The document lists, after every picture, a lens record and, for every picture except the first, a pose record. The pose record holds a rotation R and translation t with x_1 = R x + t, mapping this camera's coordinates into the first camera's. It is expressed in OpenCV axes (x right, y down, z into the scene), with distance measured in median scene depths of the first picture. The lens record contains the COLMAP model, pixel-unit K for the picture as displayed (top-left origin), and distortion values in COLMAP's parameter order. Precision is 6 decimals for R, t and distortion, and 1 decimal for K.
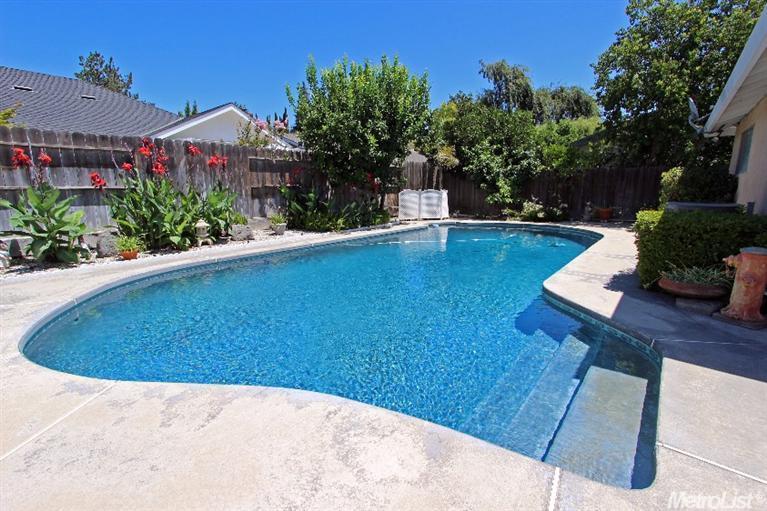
lens RADIAL K [[354.9, 0, 383.5], [0, 354.9, 258.1], [0, 0, 1]] dist [-0.001807, 0.000095]
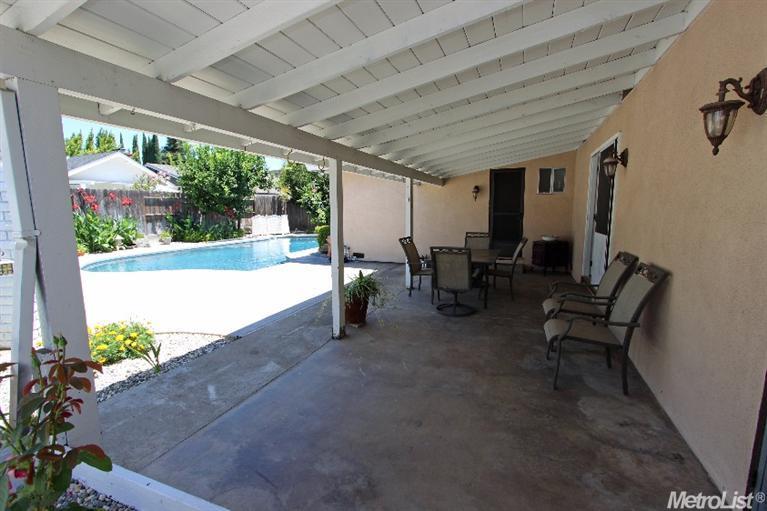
lens RADIAL K [[354.9, 0, 383.5], [0, 354.9, 258.1], [0, 0, 1]] dist [-0.001807, 0.000095]
pose [[0.953119, -0.040715, 0.299843, 0.158303], [0.056706, 0.997384, -0.044821, 0.121708], [-0.297234, 0.059723, 0.952935, -0.814606]]
